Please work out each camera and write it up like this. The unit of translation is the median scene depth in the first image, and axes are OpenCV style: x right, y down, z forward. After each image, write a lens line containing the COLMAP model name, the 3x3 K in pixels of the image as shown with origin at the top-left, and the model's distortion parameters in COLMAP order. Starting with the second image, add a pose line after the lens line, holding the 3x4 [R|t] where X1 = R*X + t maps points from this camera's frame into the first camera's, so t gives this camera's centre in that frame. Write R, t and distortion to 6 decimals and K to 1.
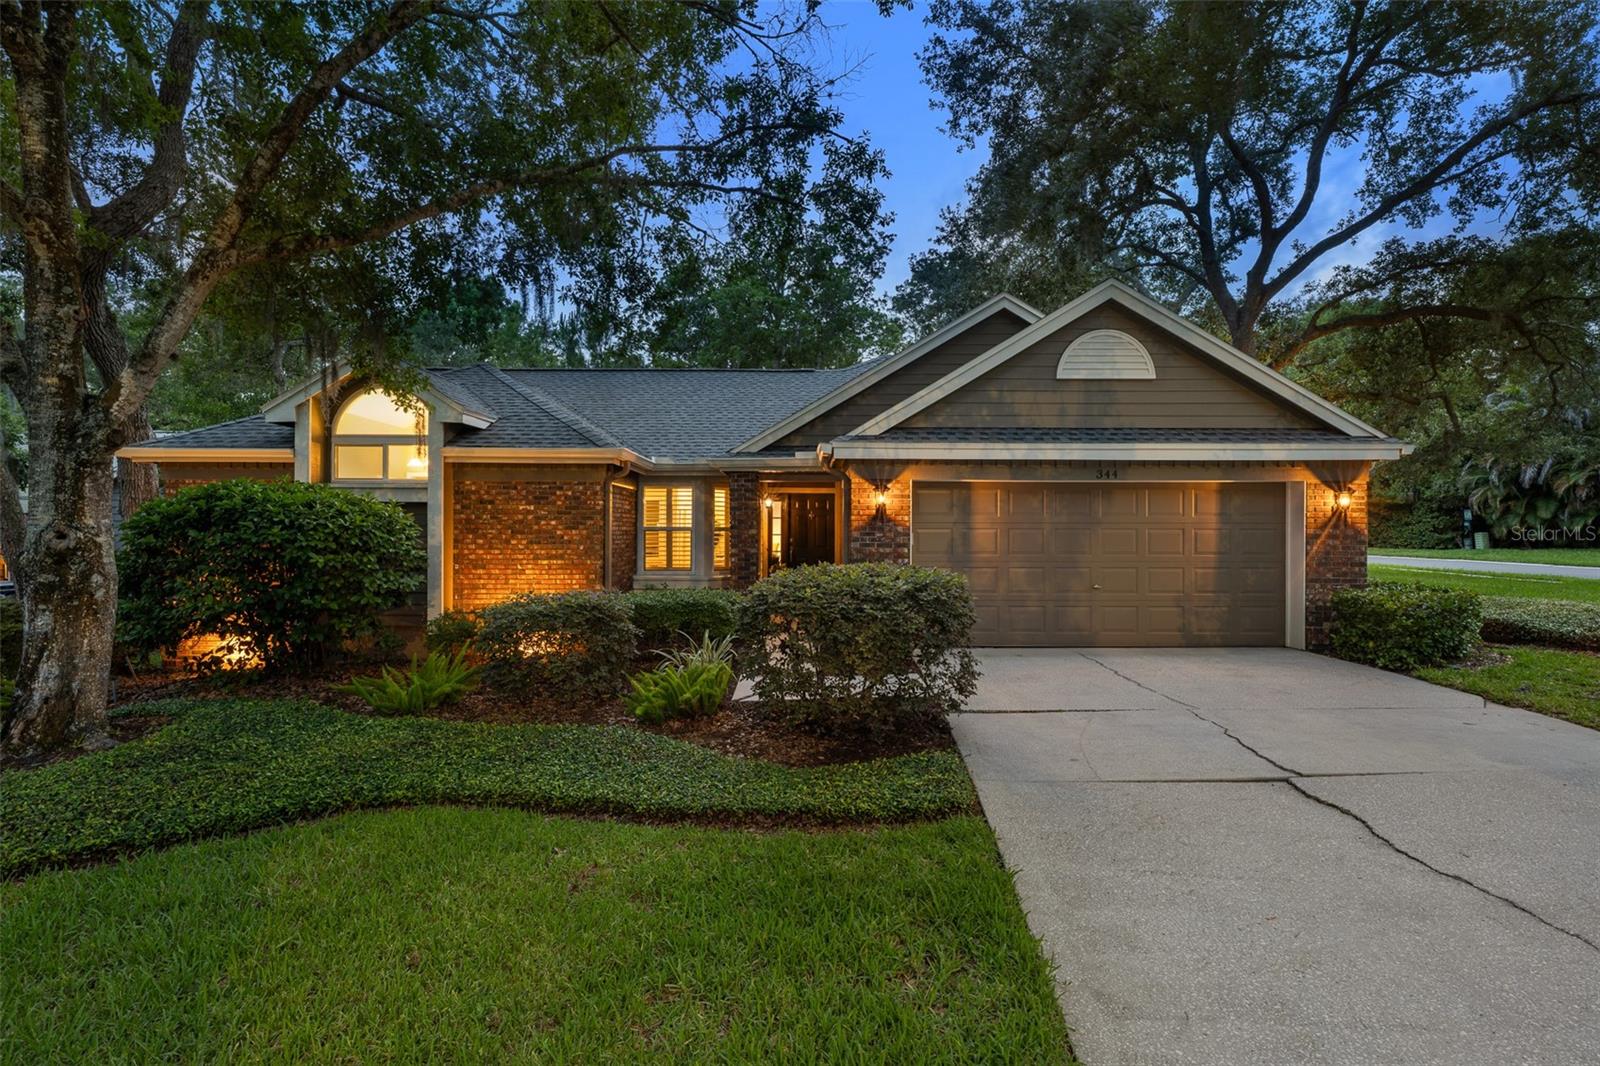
lens RADIAL K [[690.7, 0, 800.4], [0, 690.7, 533.8], [0, 0, 1]] dist [-0.001984, 0.000932]
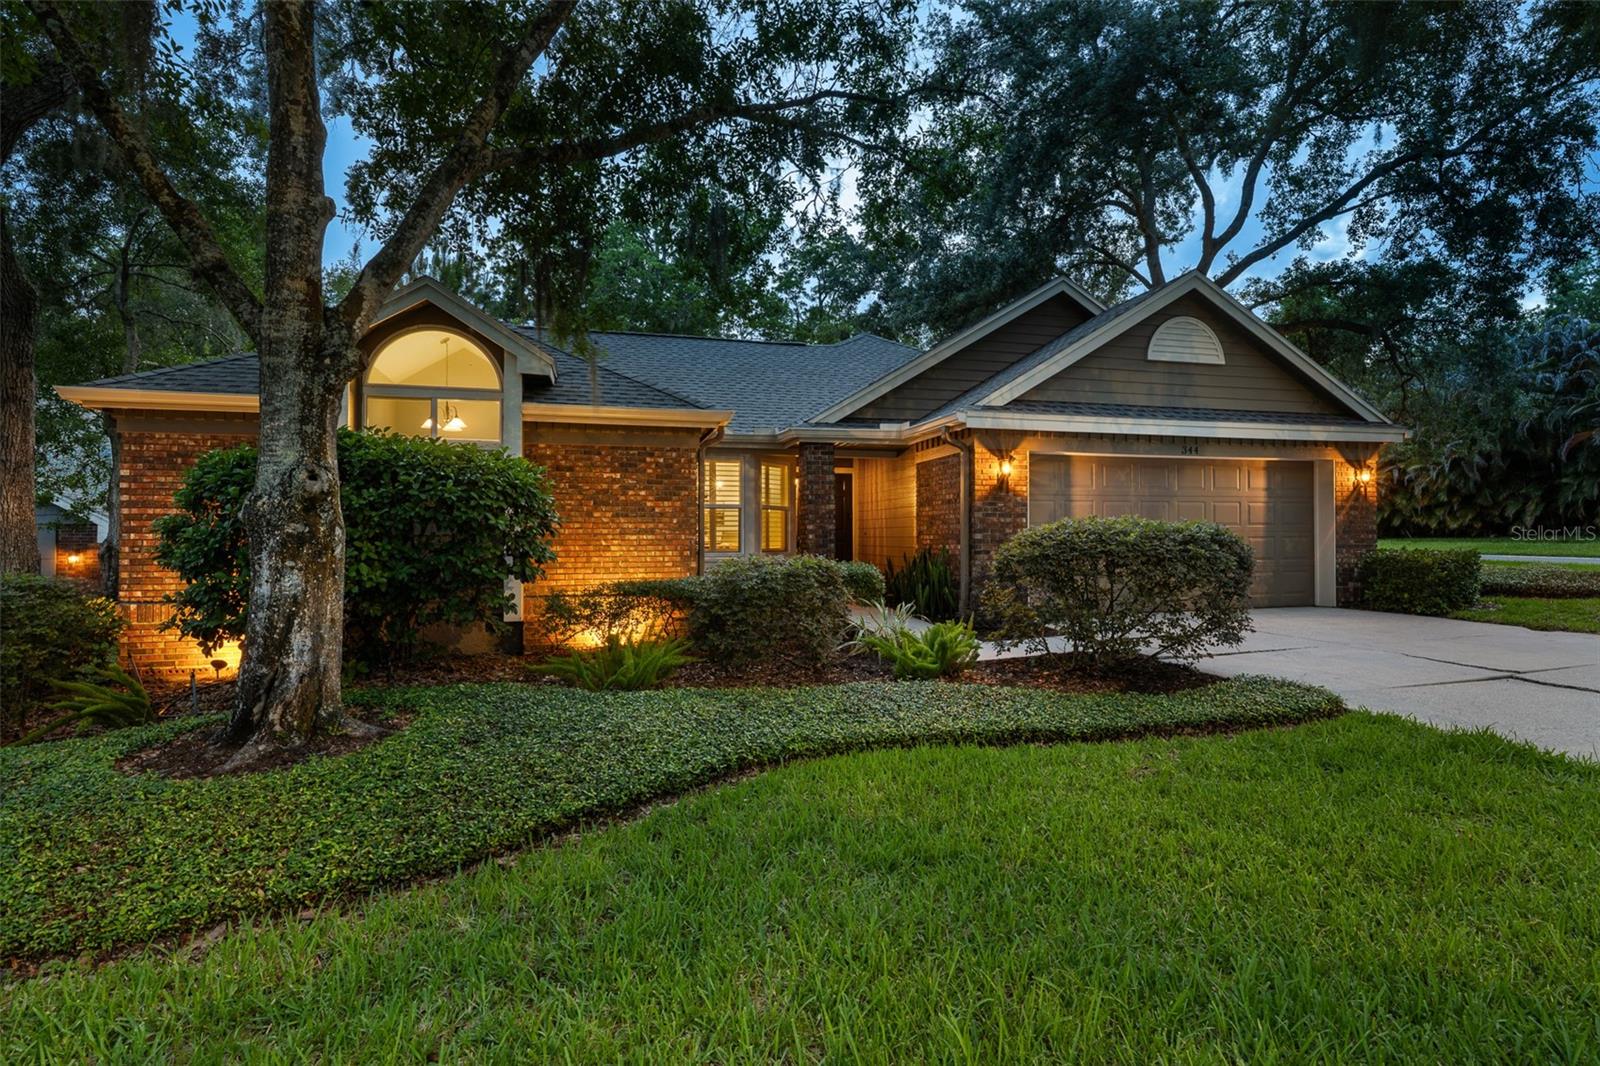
lens RADIAL K [[768.3, 0, 803.1], [0, 768.3, 533.1], [0, 0, 1]] dist [0.002392, -0.001002]
pose [[0.967263, -0.005151, 0.253723, -0.449024], [0.007305, 0.999945, -0.007550, 0.048901], [-0.253670, 0.009157, 0.967247, -0.013739]]
